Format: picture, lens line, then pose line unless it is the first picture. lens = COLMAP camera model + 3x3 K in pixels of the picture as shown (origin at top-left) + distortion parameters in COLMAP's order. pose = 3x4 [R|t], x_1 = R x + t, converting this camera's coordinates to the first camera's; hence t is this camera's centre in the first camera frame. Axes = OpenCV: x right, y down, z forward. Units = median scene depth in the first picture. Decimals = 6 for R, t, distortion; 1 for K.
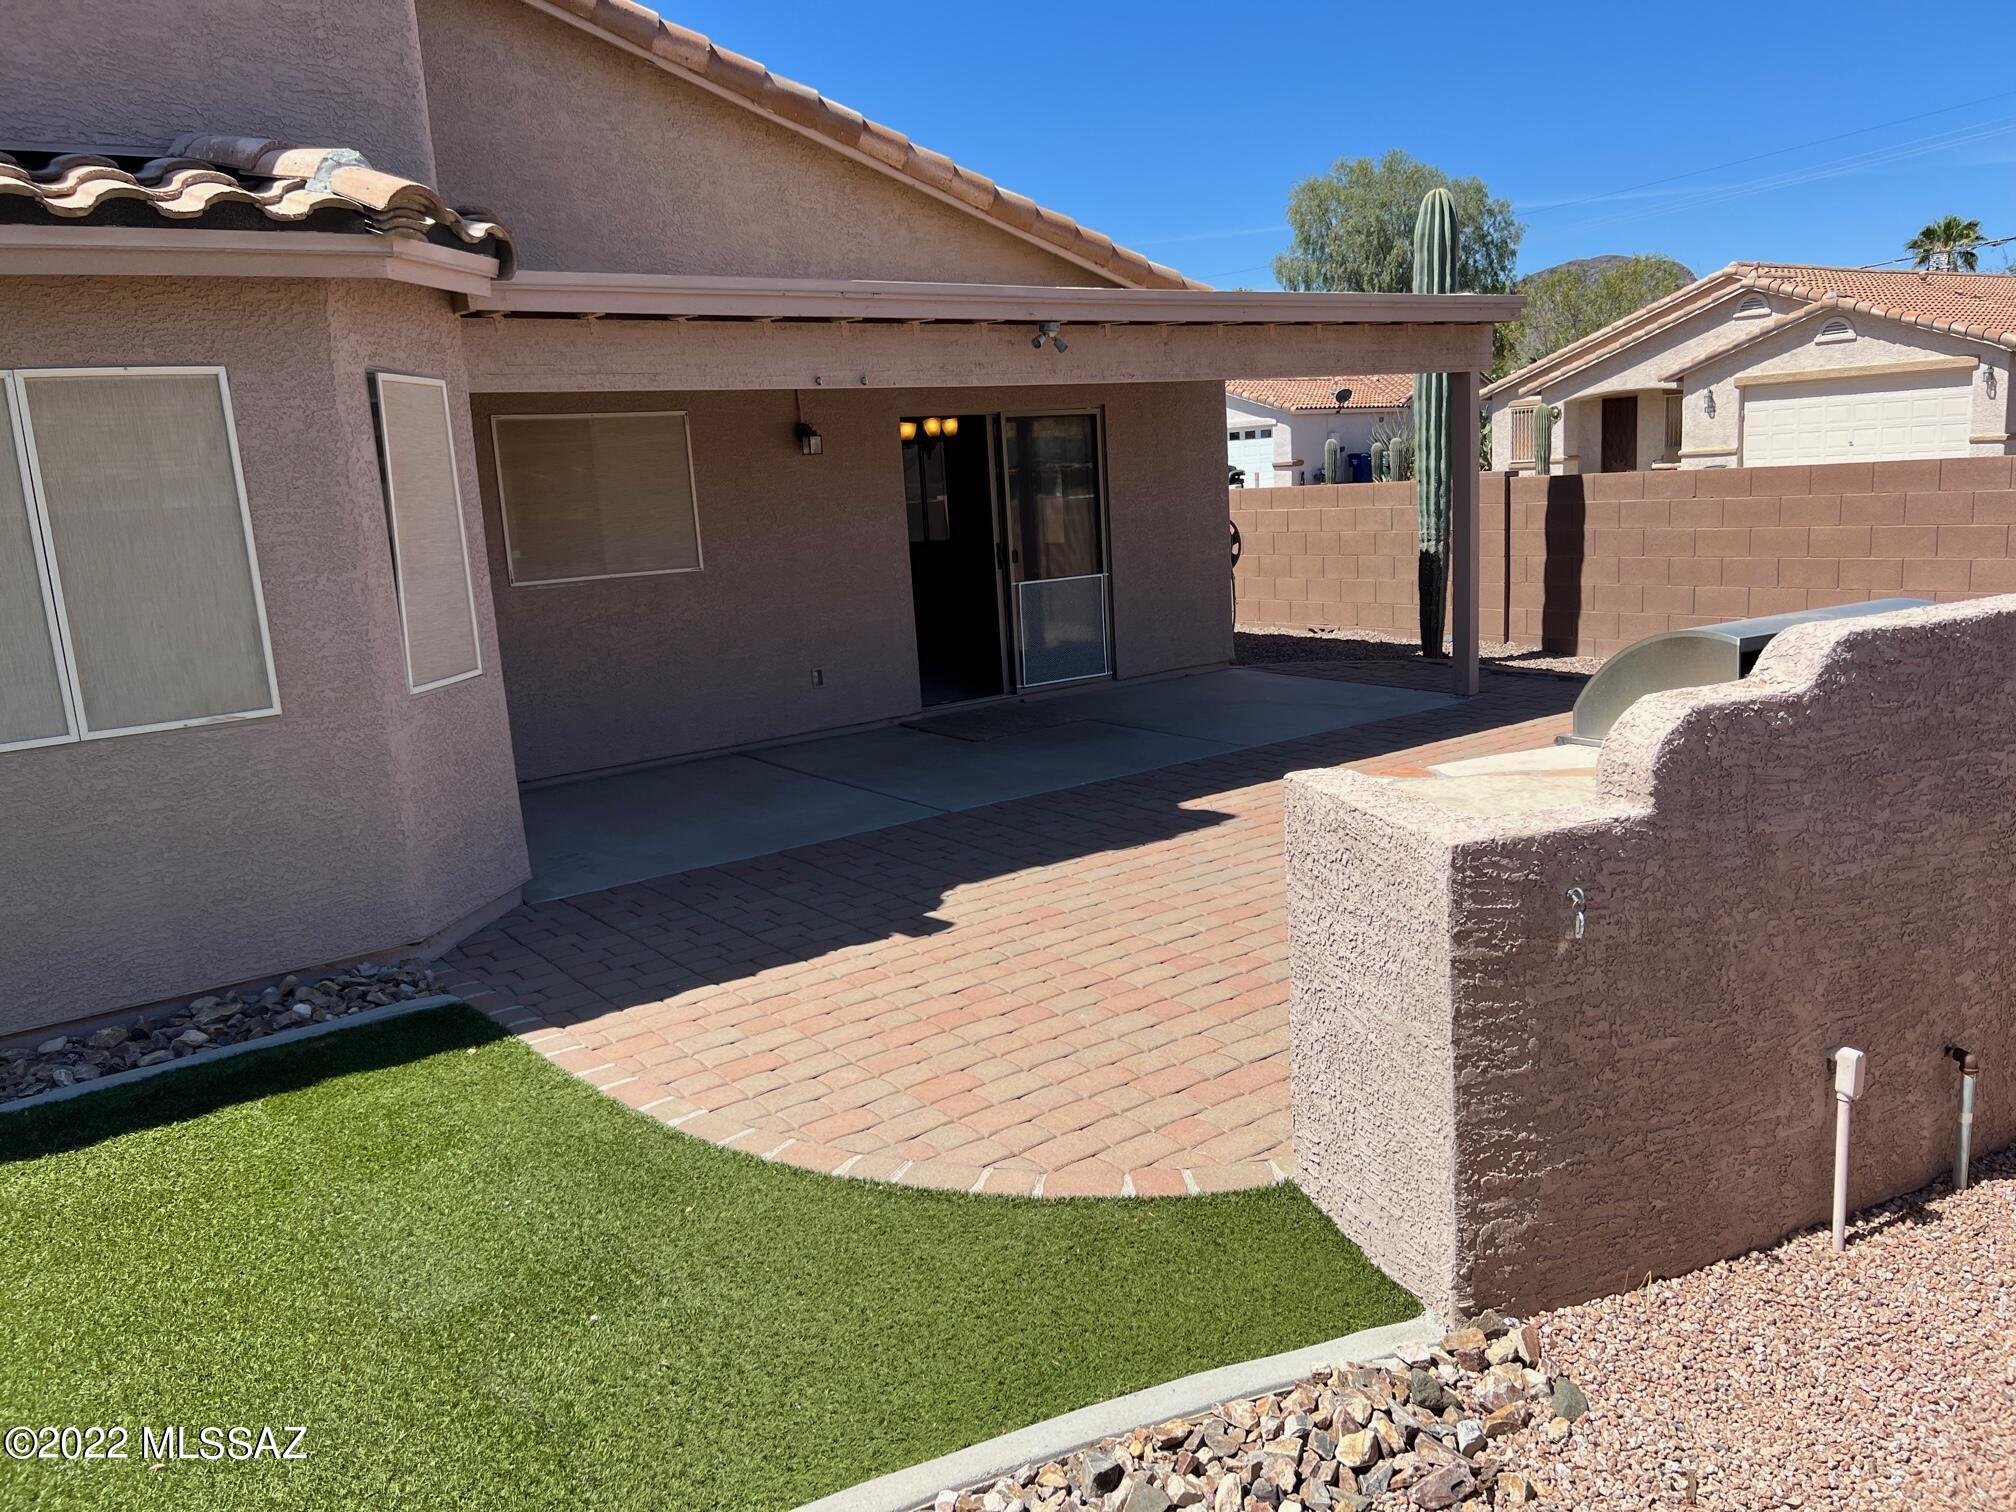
lens RADIAL K [[1501.2, 0, 1009.5], [0, 1501.2, 745.8], [0, 0, 1]] dist [0.038776, -0.045046]
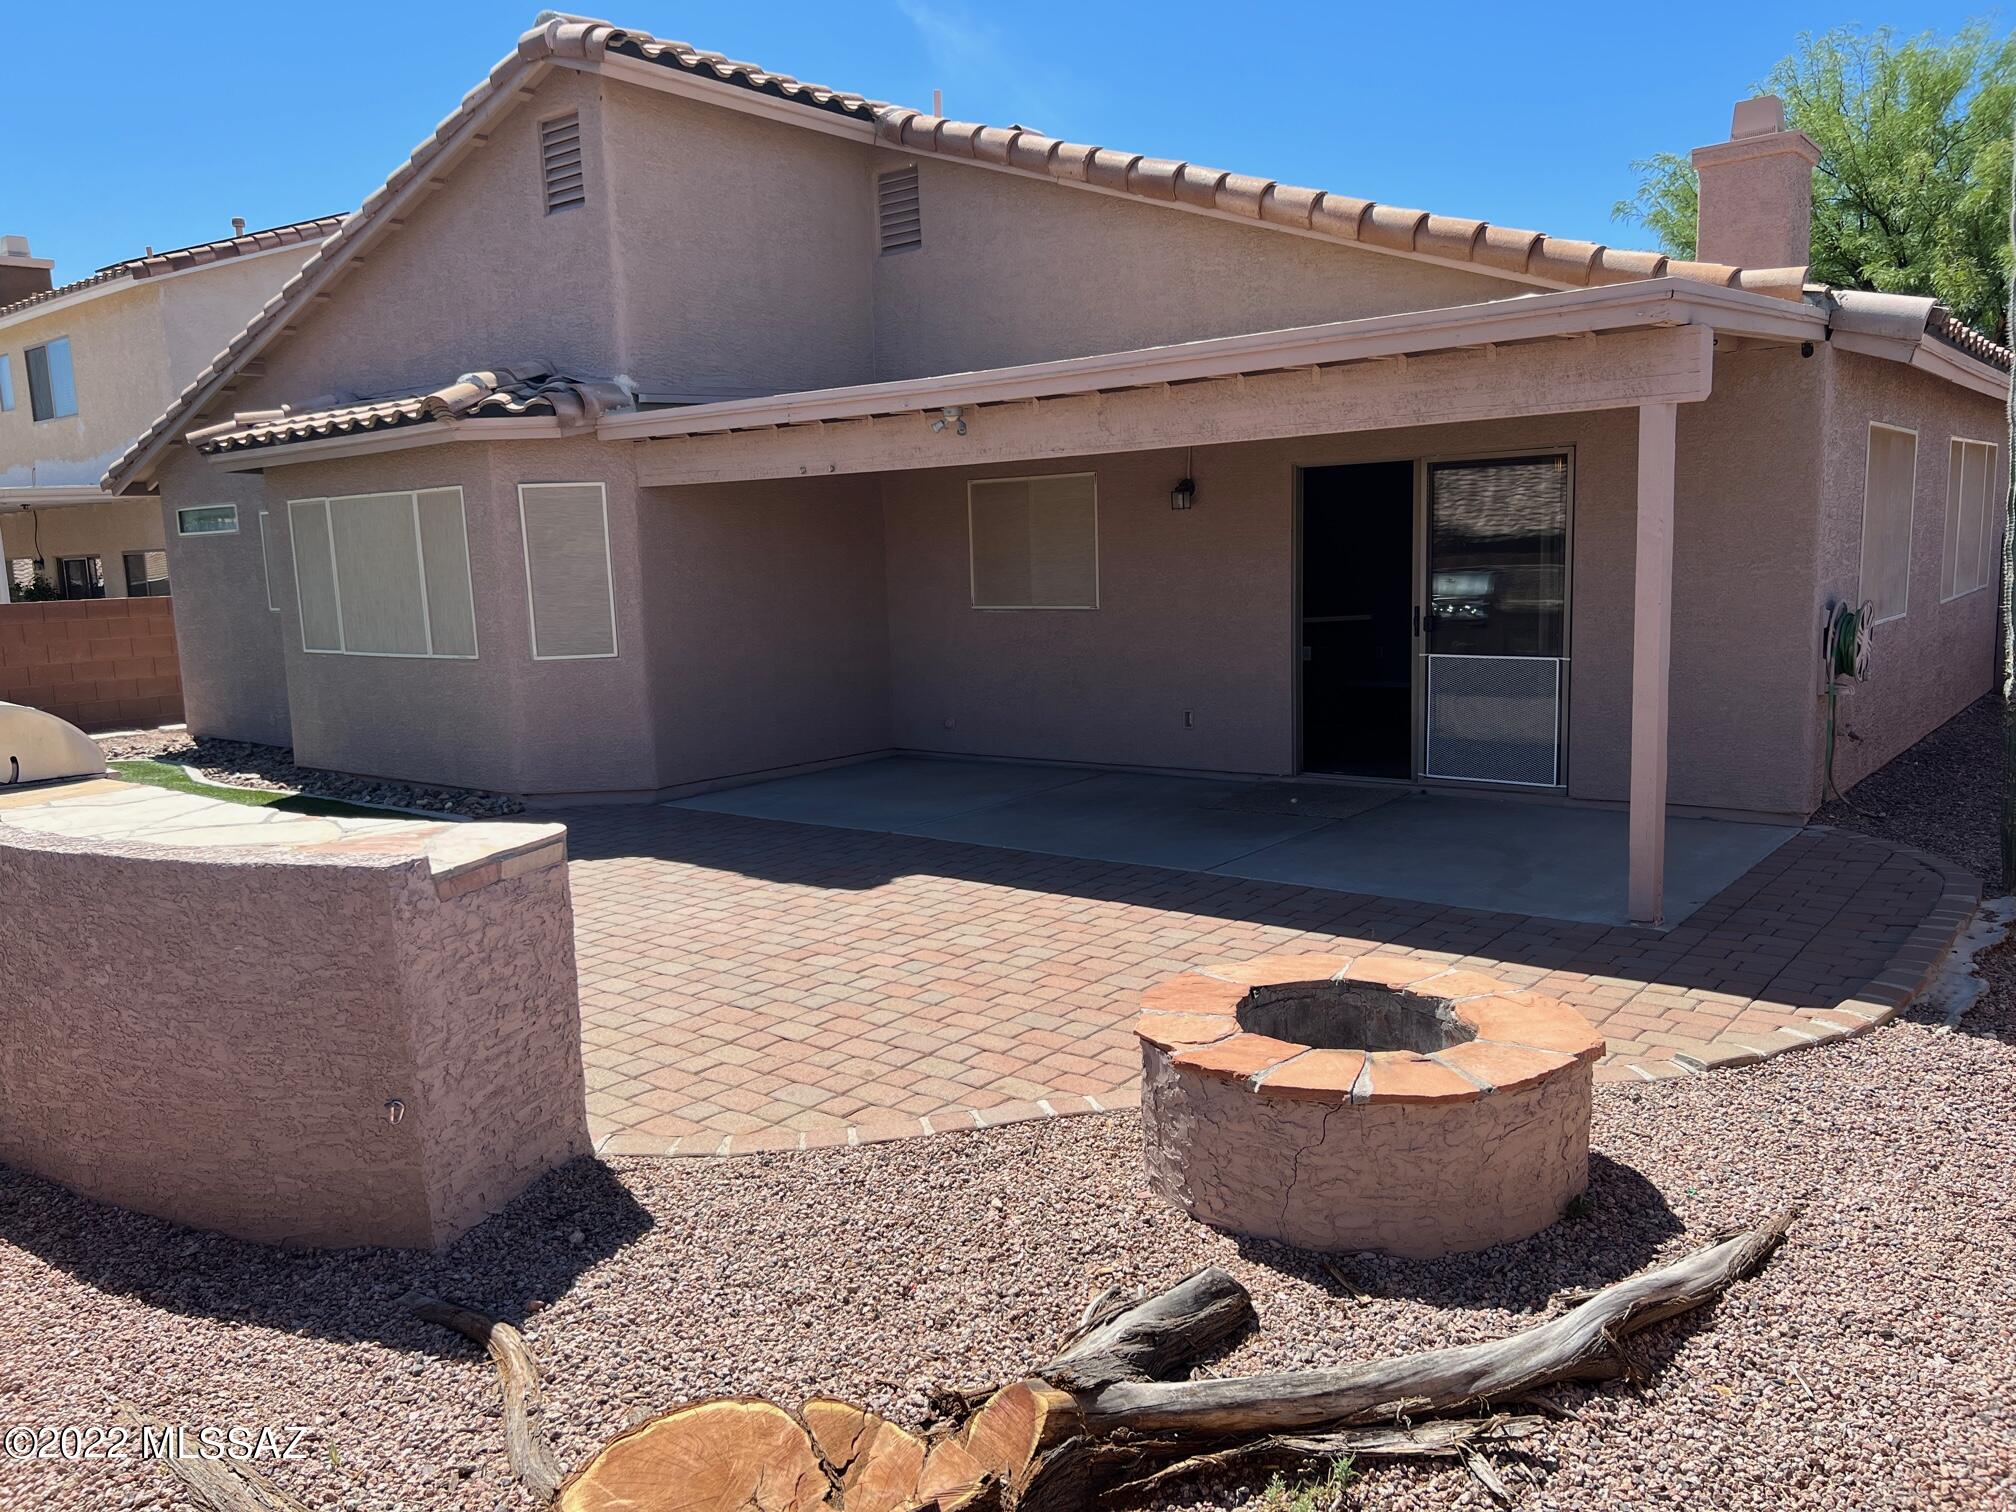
lens RADIAL K [[1501.2, 0, 1009.5], [0, 1501.2, 745.8], [0, 0, 1]] dist [0.038776, -0.045046]
pose [[0.258357, 0.180637, -0.949011, 0.892754], [-0.154695, 0.977422, 0.143931, -0.169571], [0.953583, 0.109622, 0.280467, 0.628223]]
